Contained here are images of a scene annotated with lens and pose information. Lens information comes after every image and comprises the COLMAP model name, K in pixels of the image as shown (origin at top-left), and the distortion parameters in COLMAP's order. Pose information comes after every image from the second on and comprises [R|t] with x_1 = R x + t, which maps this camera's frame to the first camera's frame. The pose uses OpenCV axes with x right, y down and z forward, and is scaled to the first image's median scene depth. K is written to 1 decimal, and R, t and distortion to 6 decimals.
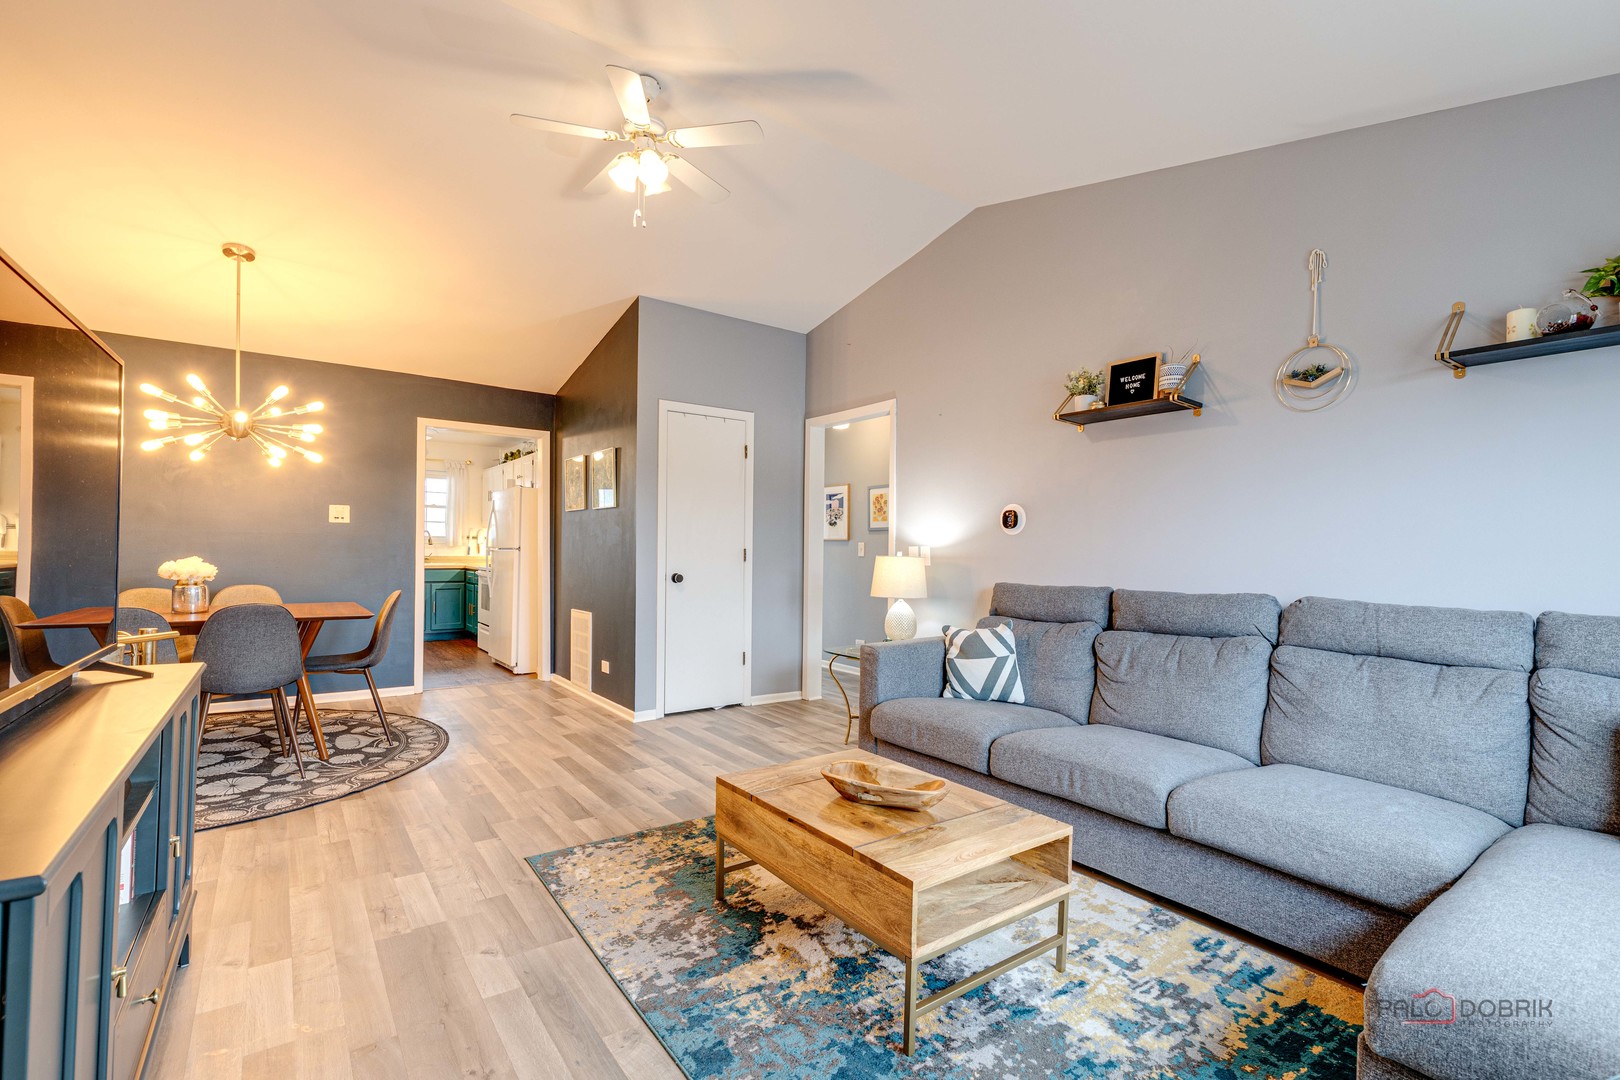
lens RADIAL K [[735.9, 0, 810.0], [0, 735.9, 540.0], [0, 0, 1]] dist [0.000348, 0.000047]
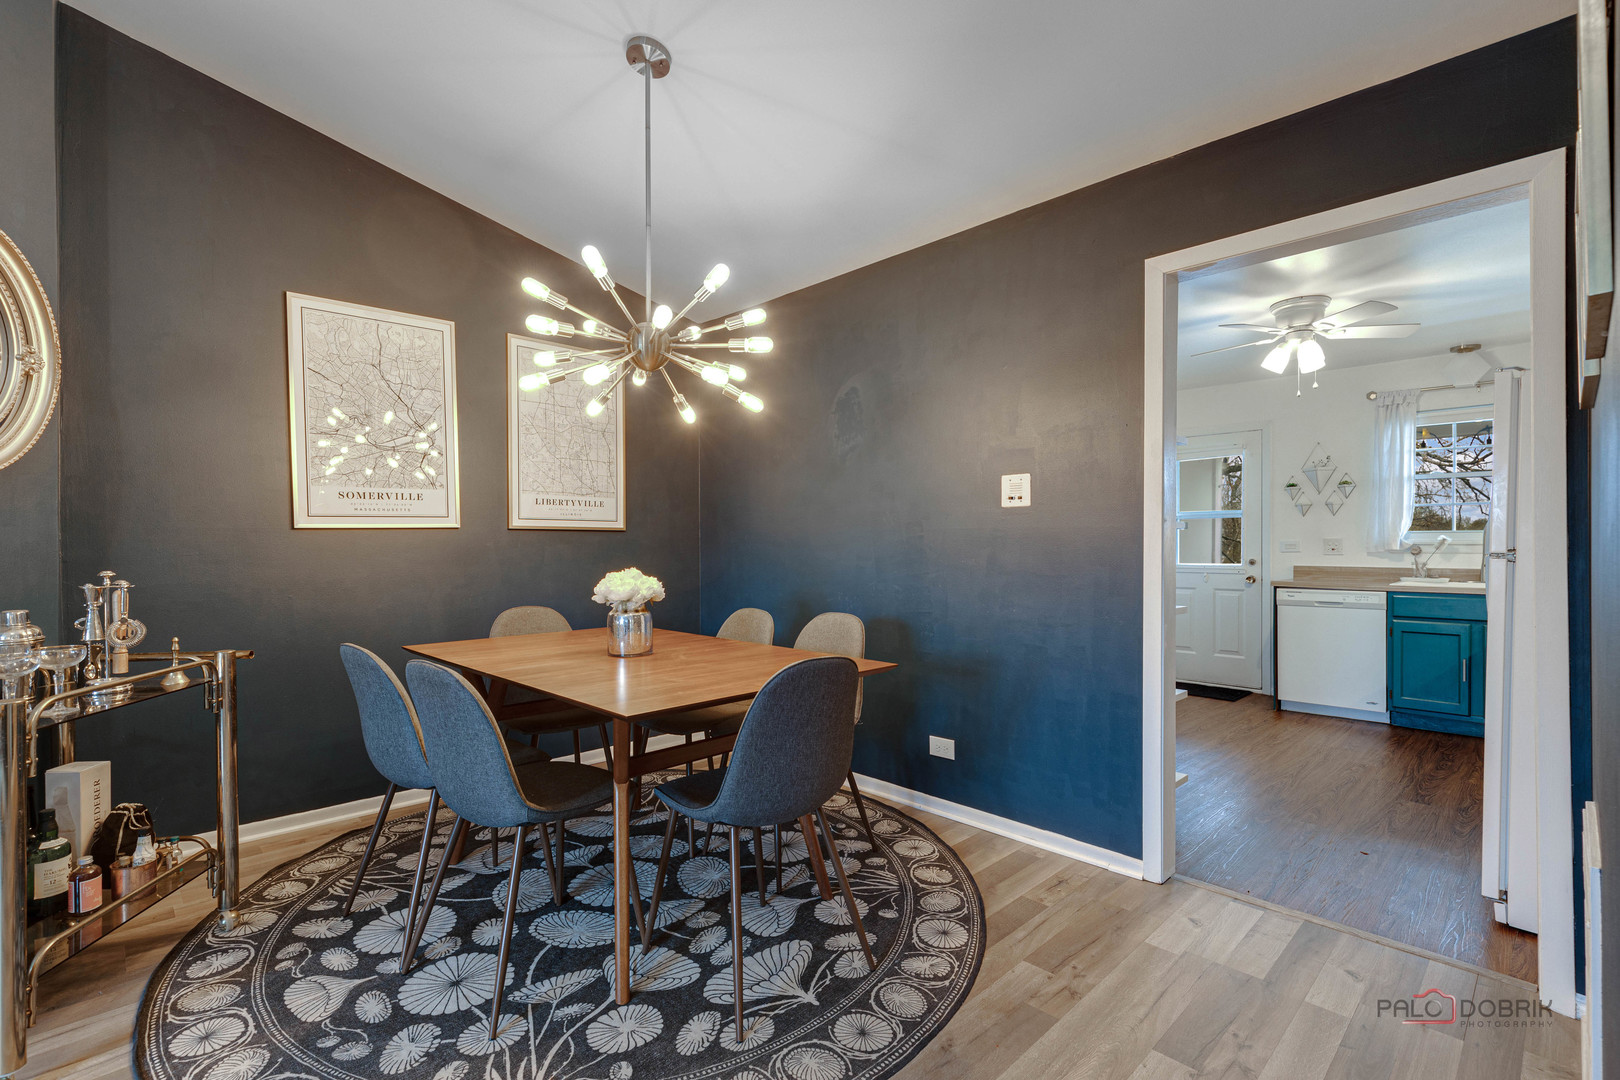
lens RADIAL K [[735.9, 0, 810.0], [0, 735.9, 540.0], [0, 0, 1]] dist [0.000348, 0.000047]
pose [[0.151501, -0.012094, -0.988383, -0.201706], [0.008679, 0.999903, -0.010905, 0.009291], [0.988419, -0.006926, 0.151591, 1.243802]]
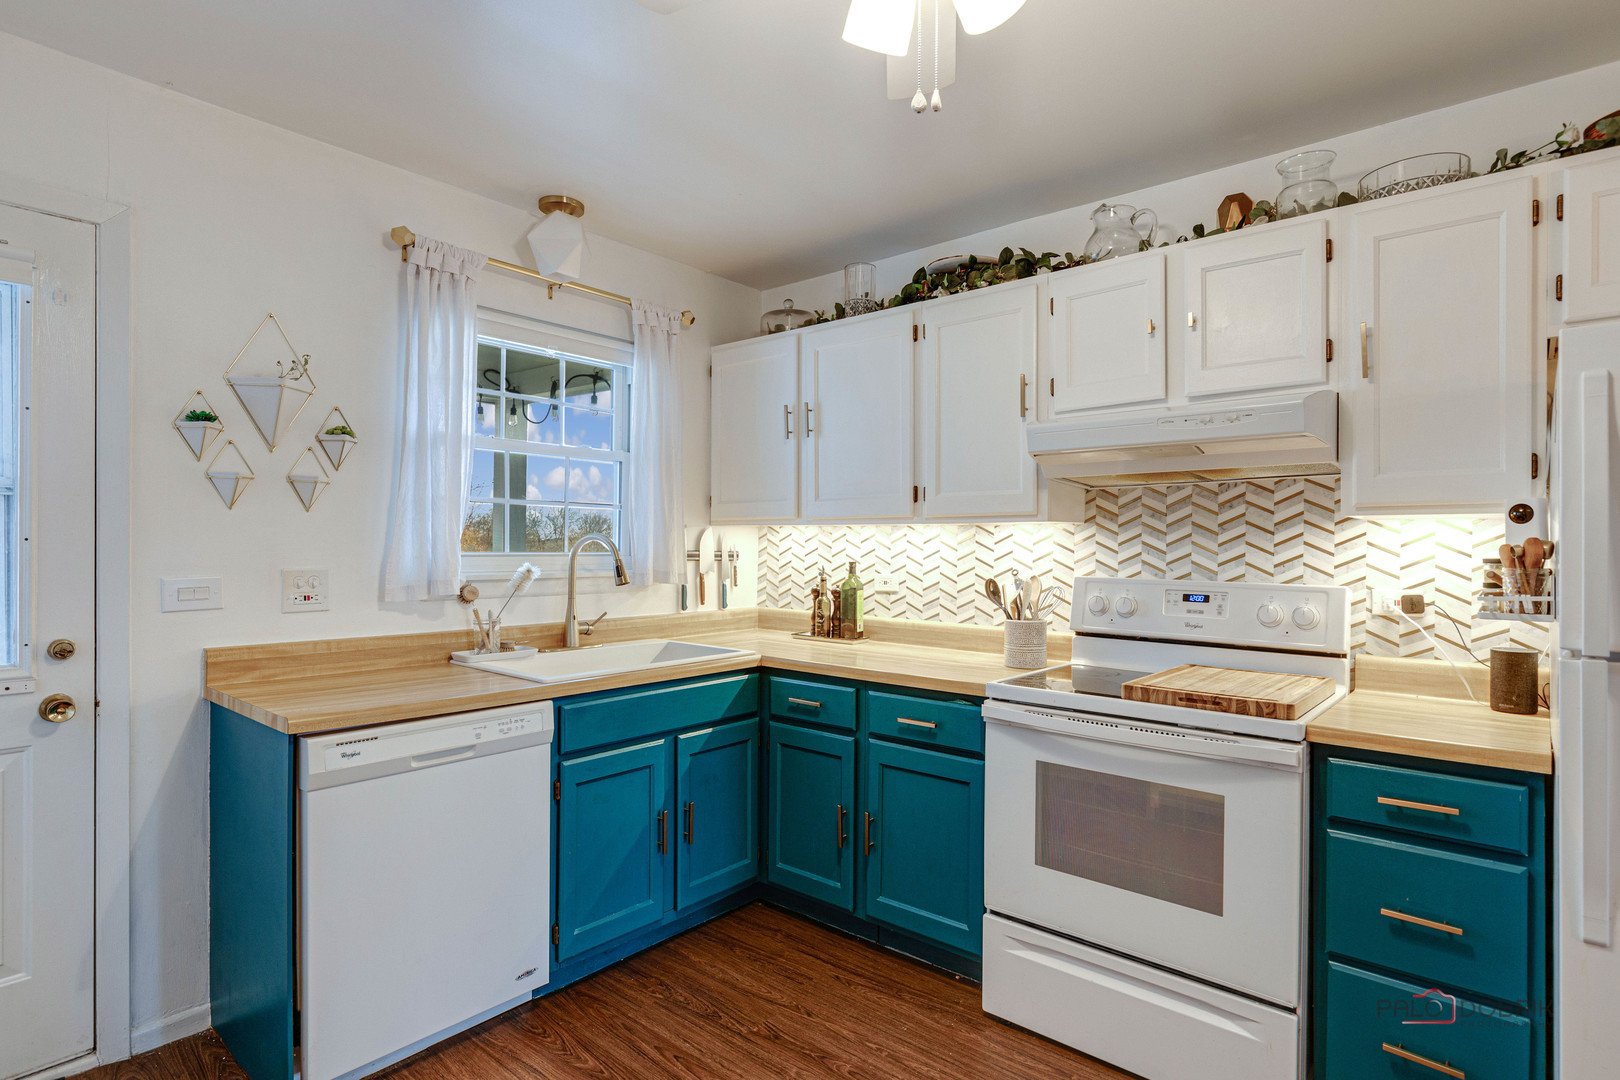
lens RADIAL K [[849.9, 0, 810.0], [0, 849.9, 540.0], [0, 0, 1]] dist [-0.002148, -0.000543]
pose [[0.972658, 0.000915, 0.232241, -1.444929], [-0.001788, 0.999992, 0.003549, -0.032618], [-0.232236, -0.003867, 0.972652, 1.855983]]
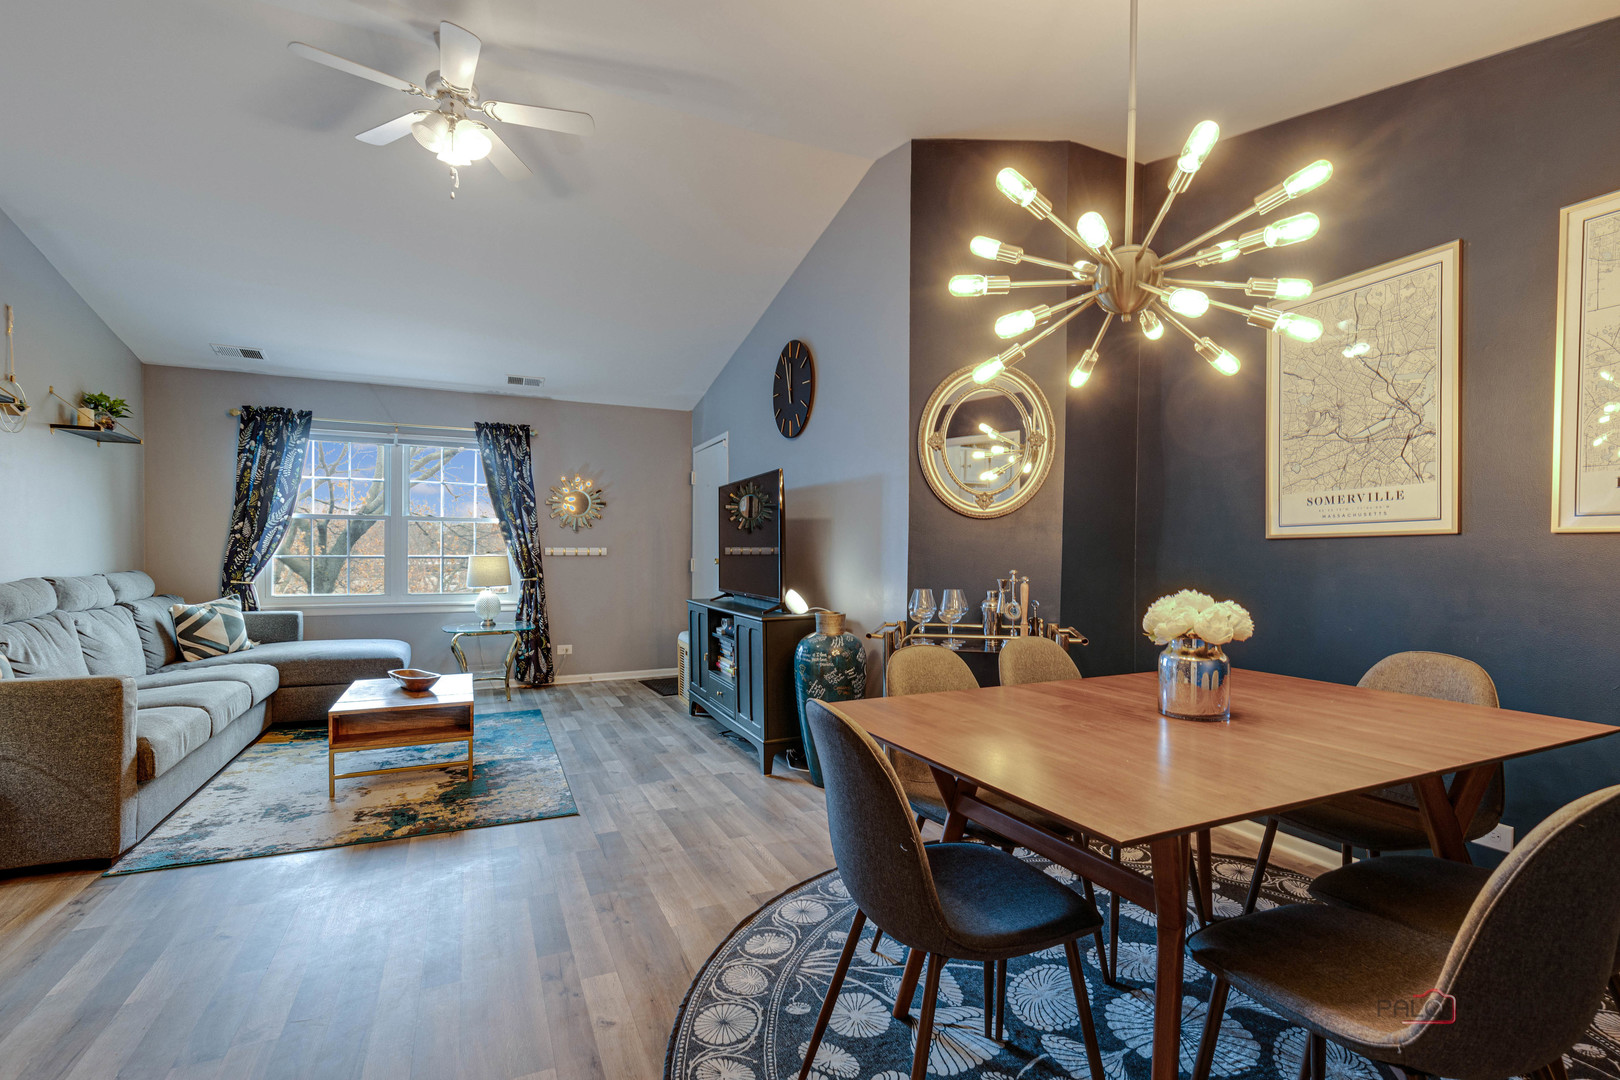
lens RADIAL K [[757.0, 0, 810.0], [0, 757.0, 540.0], [0, 0, 1]] dist [-0.000466, -0.000063]
pose [[-0.978611, -0.012074, 0.205363, -0.827103], [-0.016230, 0.999696, -0.018564, 0.006660], [-0.205076, -0.021500, -0.978510, 1.764325]]
